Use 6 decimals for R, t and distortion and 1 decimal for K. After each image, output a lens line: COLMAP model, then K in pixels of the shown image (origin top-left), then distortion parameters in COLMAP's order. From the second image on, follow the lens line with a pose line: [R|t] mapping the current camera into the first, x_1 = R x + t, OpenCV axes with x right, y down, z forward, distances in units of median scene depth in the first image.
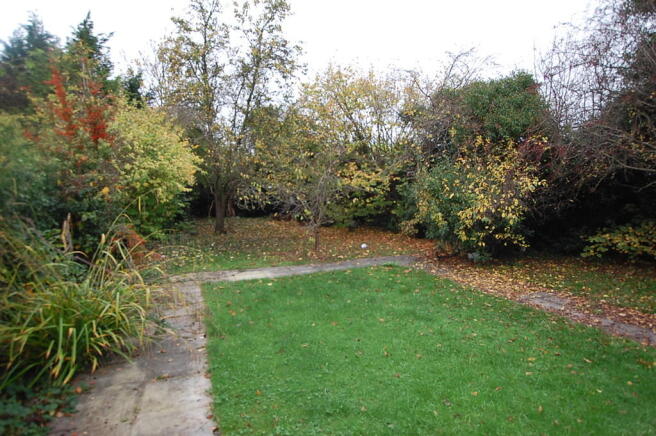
lens RADIAL K [[384.5, 0, 328.0], [0, 384.5, 218.1], [0, 0, 1]] dist [-0.013561, 0.004292]
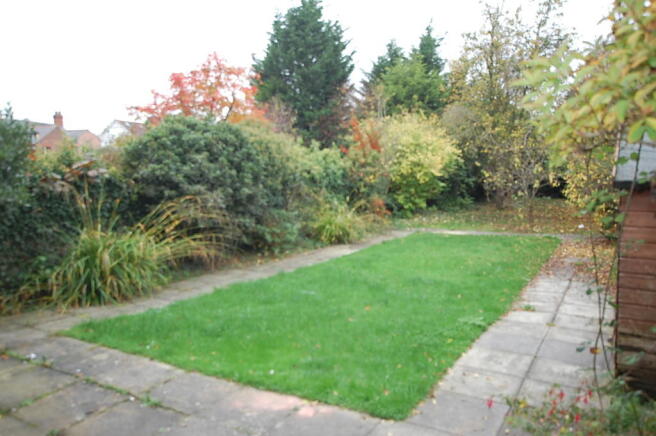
lens RADIAL K [[488.5, 0, 327.3], [0, 488.5, 217.3], [0, 0, 1]] dist [-0.003235, 0.002773]
pose [[0.656683, 0.077342, -0.750190, 0.520475], [-0.045367, 0.996977, 0.063073, -0.006752], [0.752801, -0.007385, 0.658207, -0.365339]]
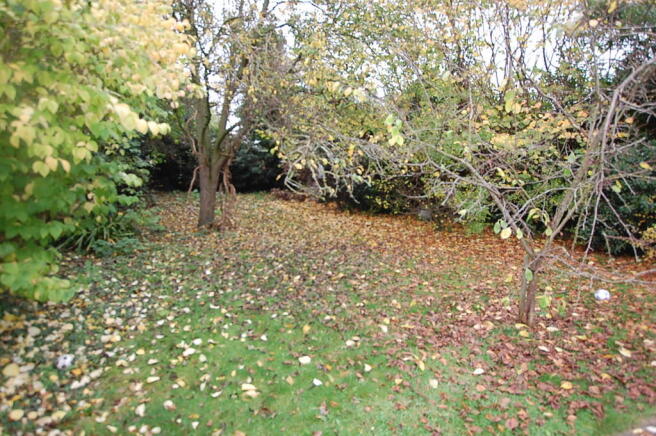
lens RADIAL K [[384.5, 0, 328.5], [0, 384.5, 216.9], [0, 0, 1]] dist [-0.013561, 0.004292]
pose [[0.994194, 0.029841, 0.103385, -0.186711], [-0.037468, 0.996654, 0.072637, -0.024402], [-0.100871, -0.076089, 0.991986, 0.496895]]
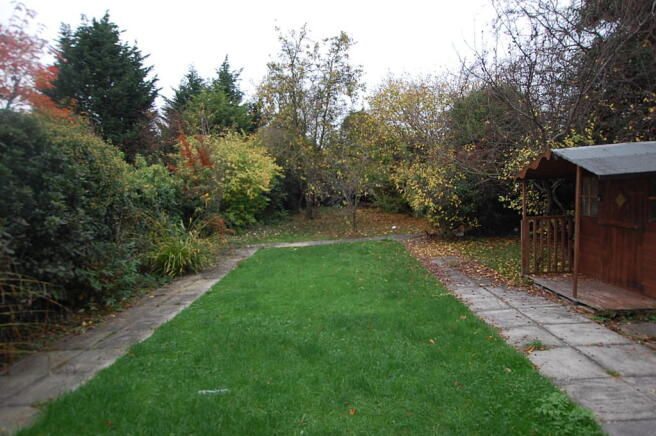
lens RADIAL K [[384.5, 0, 327.4], [0, 384.5, 217.1], [0, 0, 1]] dist [-0.013561, 0.004292]
pose [[0.933675, -0.010669, -0.357961, 0.274105], [0.022171, 0.999361, 0.028044, -0.002561], [0.357433, -0.034120, 0.933315, -0.227441]]
